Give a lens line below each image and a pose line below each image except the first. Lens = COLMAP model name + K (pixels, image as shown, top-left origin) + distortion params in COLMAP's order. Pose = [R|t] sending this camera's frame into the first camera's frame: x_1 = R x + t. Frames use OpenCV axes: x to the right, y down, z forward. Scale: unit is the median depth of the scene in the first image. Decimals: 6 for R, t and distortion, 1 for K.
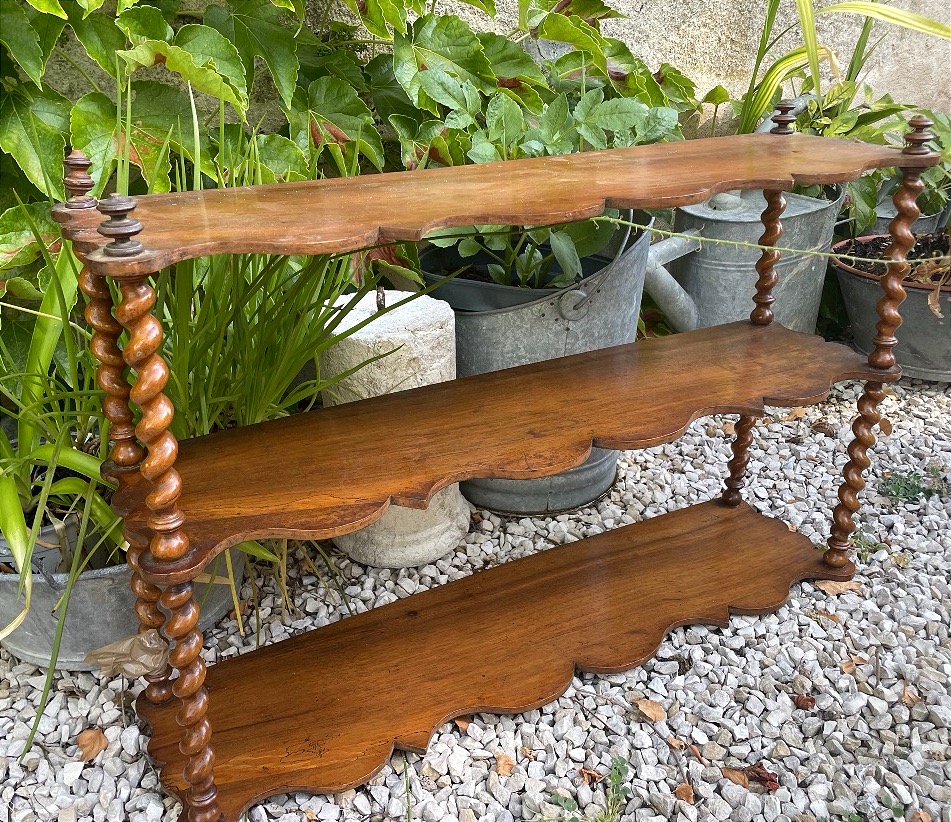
lens RADIAL K [[907.4, 0, 444.7], [0, 907.4, 399.4], [0, 0, 1]] dist [0.087919, -0.116843]
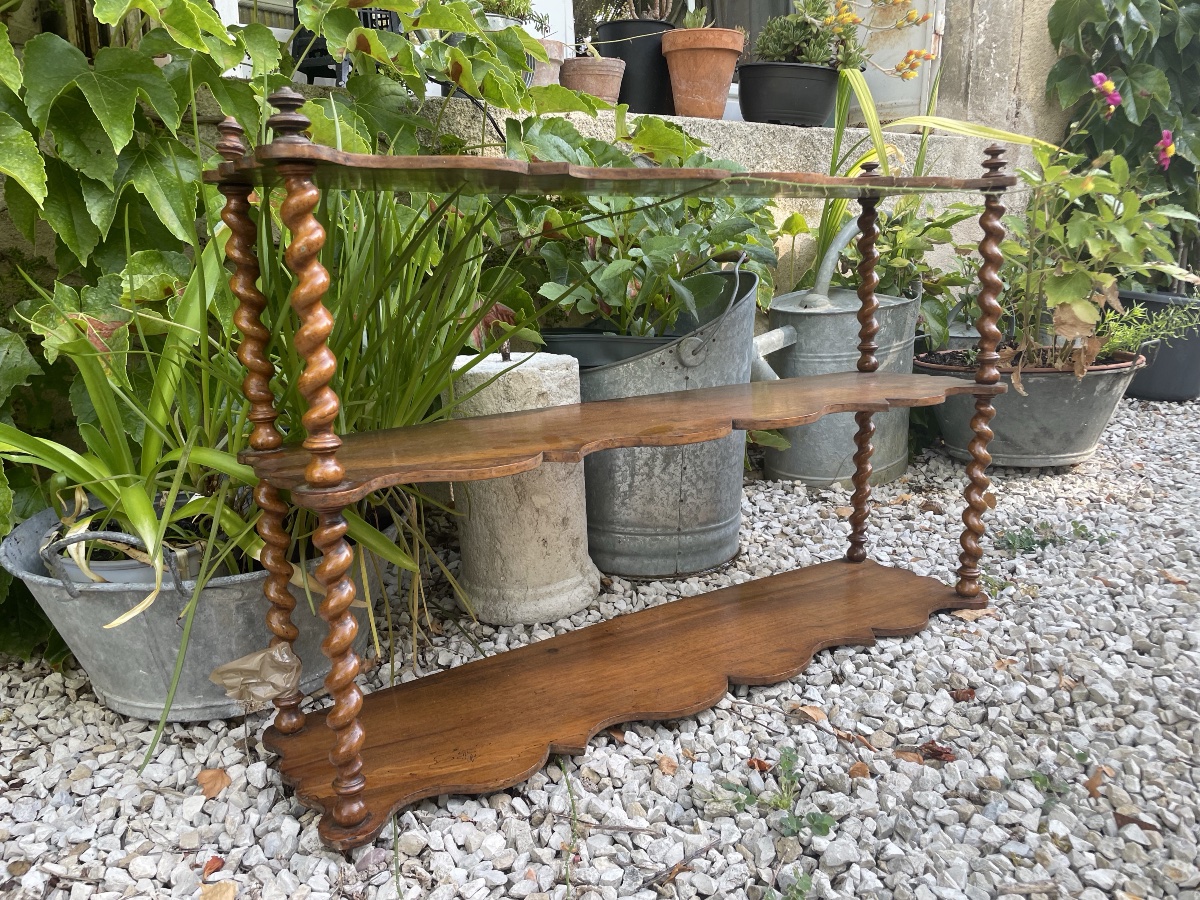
lens RADIAL K [[907.8, 0, 591.4], [0, 907.8, 457.2], [0, 0, 1]] dist [0.088856, -0.118637]
pose [[0.996122, -0.039741, 0.078496, -0.066259], [0.054828, 0.978146, -0.200559, 0.245765], [-0.068810, 0.204085, 0.976532, 0.022783]]
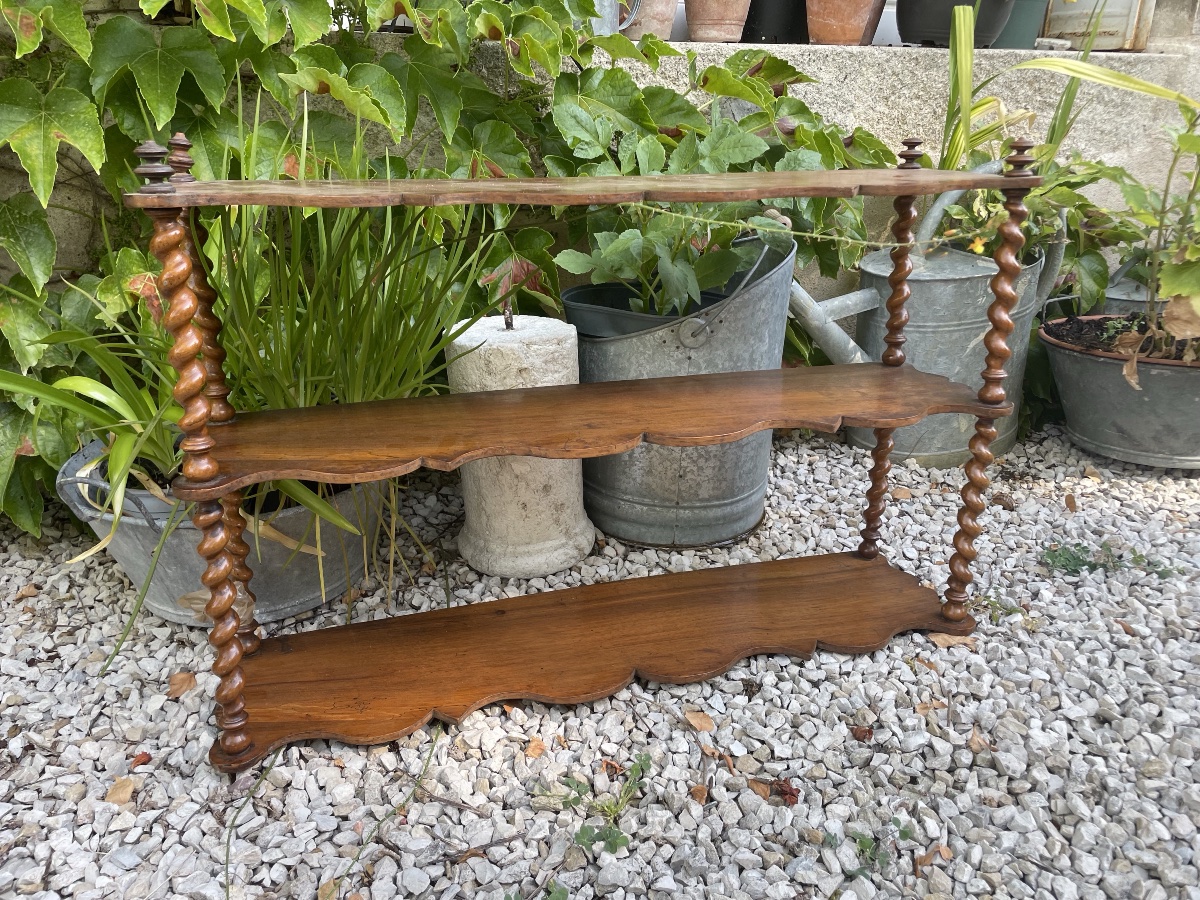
lens RADIAL K [[907.2, 0, 590.9], [0, 907.2, 441.2], [0, 0, 1]] dist [0.090183, -0.119795]
pose [[0.979068, 0.069797, -0.191191, 0.265521], [-0.085536, 0.993483, -0.075338, 0.118391], [0.184686, 0.090115, 0.978657, -0.010827]]
